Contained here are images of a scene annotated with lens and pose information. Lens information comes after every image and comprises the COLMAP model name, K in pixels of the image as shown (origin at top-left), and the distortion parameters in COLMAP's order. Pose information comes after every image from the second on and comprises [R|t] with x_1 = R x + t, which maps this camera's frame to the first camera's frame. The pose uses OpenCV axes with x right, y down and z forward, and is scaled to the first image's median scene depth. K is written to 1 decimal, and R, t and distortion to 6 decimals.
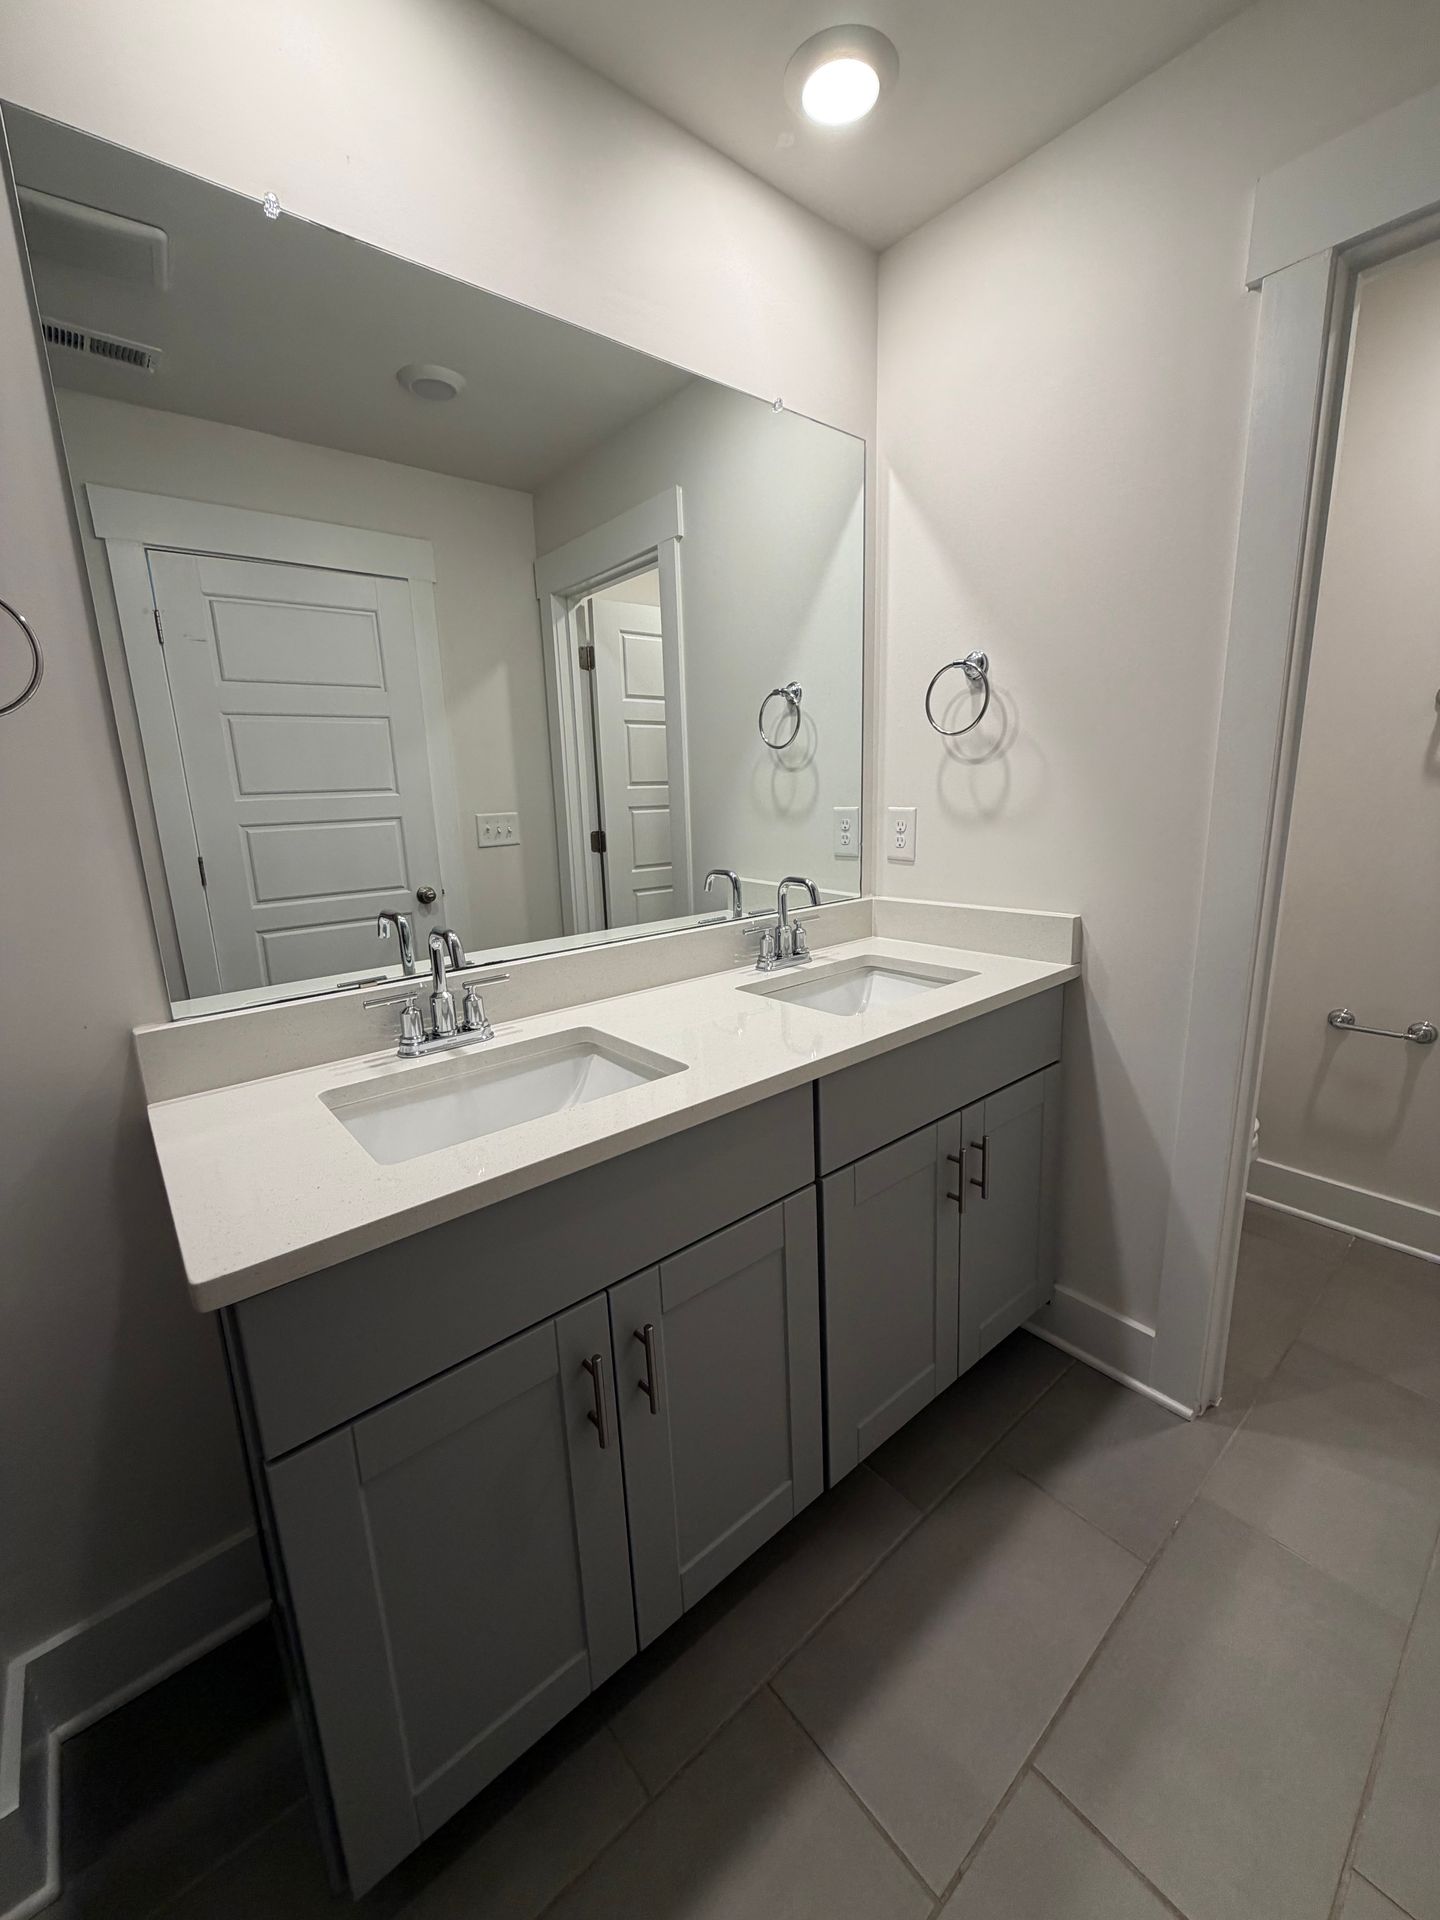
lens RADIAL K [[764.1, 0, 722.8], [0, 764.1, 951.0], [0, 0, 1]] dist [-0.000044, 0.000100]
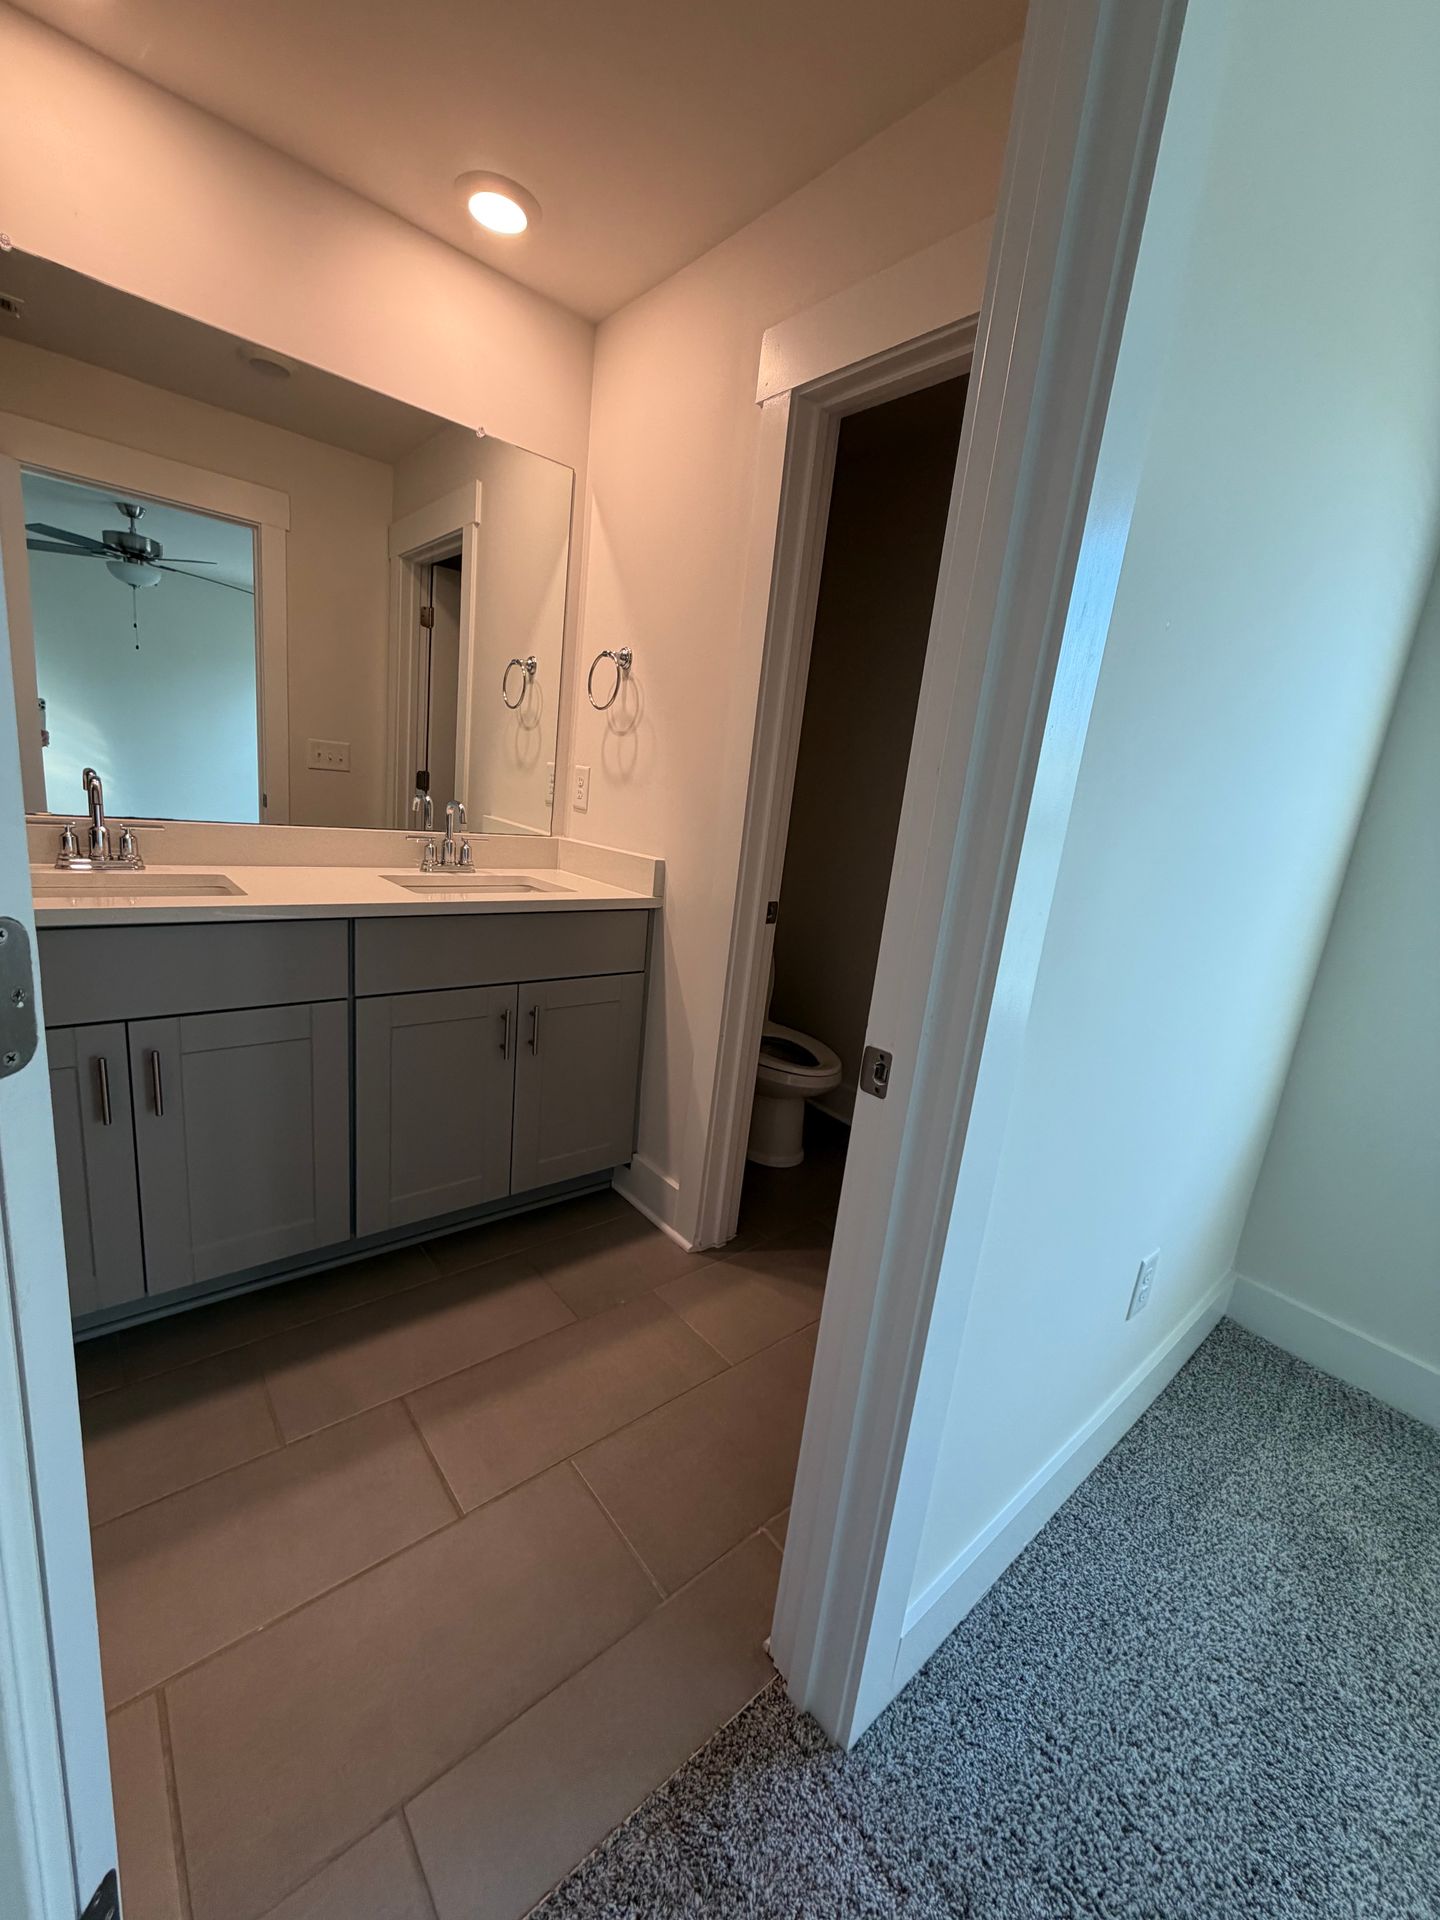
lens RADIAL K [[764.1, 0, 722.8], [0, 764.1, 951.0], [0, 0, 1]] dist [-0.000044, 0.000100]
pose [[0.989749, 0.136408, 0.042312, 0.505265], [-0.136467, 0.990643, -0.001489, 0.090466], [-0.042120, -0.004301, 0.999103, -0.283603]]
